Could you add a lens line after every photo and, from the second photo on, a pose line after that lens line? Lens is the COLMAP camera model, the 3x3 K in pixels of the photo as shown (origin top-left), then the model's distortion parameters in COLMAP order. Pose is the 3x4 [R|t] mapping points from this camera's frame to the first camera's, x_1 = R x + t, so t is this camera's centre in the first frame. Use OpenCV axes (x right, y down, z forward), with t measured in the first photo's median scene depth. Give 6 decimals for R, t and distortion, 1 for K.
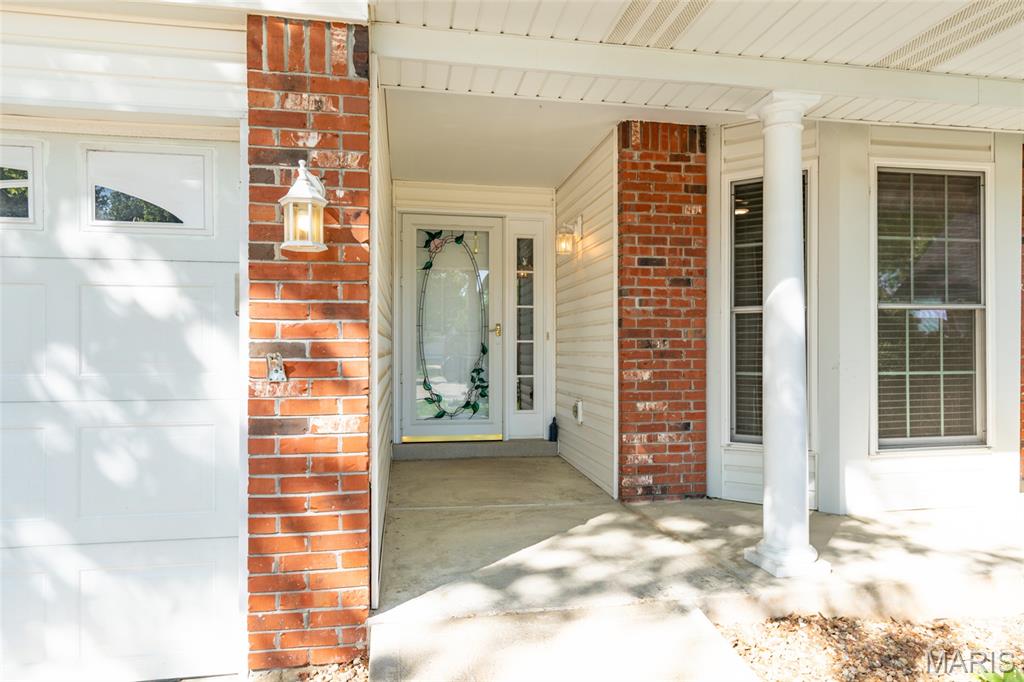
lens RADIAL K [[628.4, 0, 511.5], [0, 628.4, 351.4], [0, 0, 1]] dist [-0.003573, -0.000837]
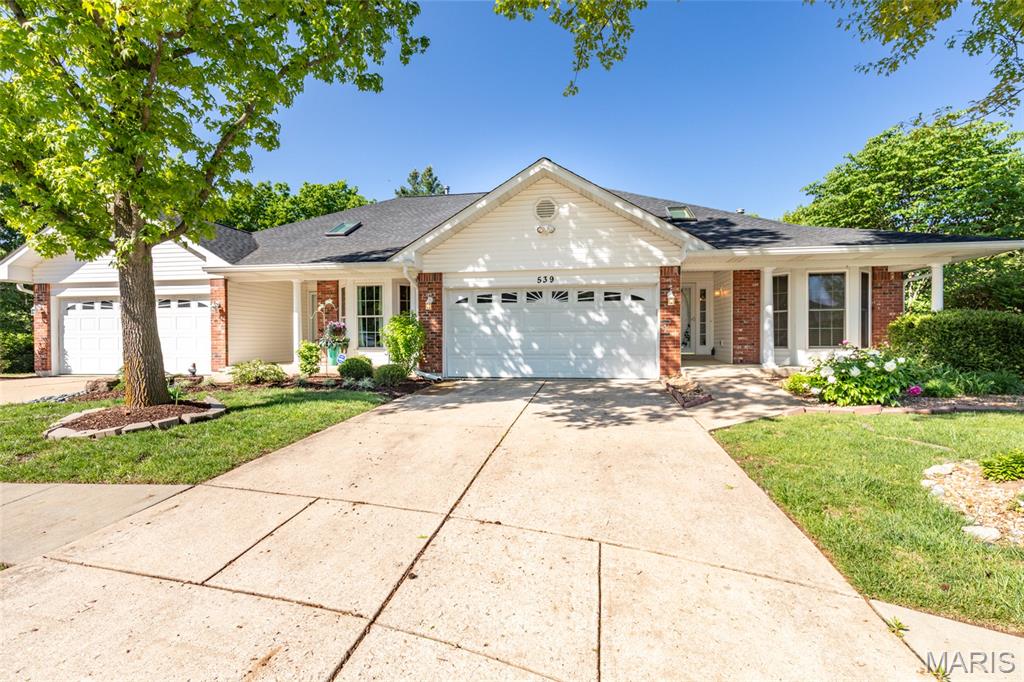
lens RADIAL K [[454.0, 0, 514.3], [0, 454.0, 344.6], [0, 0, 1]] dist [0.003580, 0.000521]
pose [[0.943907, 0.001920, -0.330206, -0.282868], [0.000844, 0.999966, 0.008227, 0.174339], [0.330210, -0.008044, 0.943873, -3.429614]]
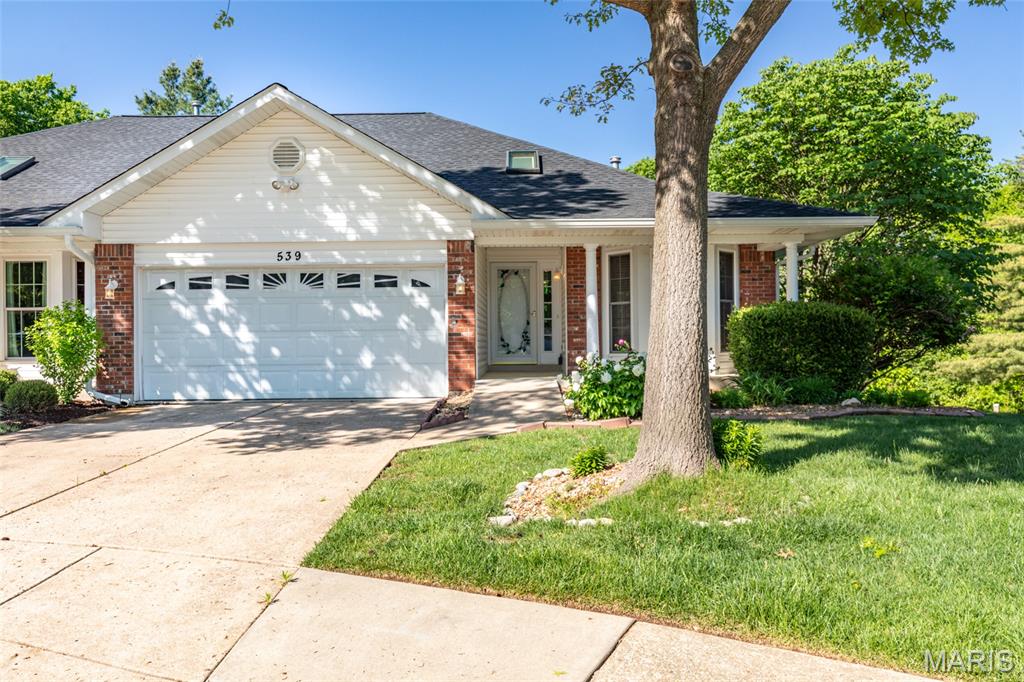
lens RADIAL K [[769.6, 0, 511.8], [0, 769.6, 343.5], [0, 0, 1]] dist [0.009219, -0.007690]
pose [[0.982442, -0.008944, -0.186353, 0.962427], [0.007422, 0.999933, -0.008864, 0.223650], [0.186420, 0.007325, 0.982443, -3.961008]]
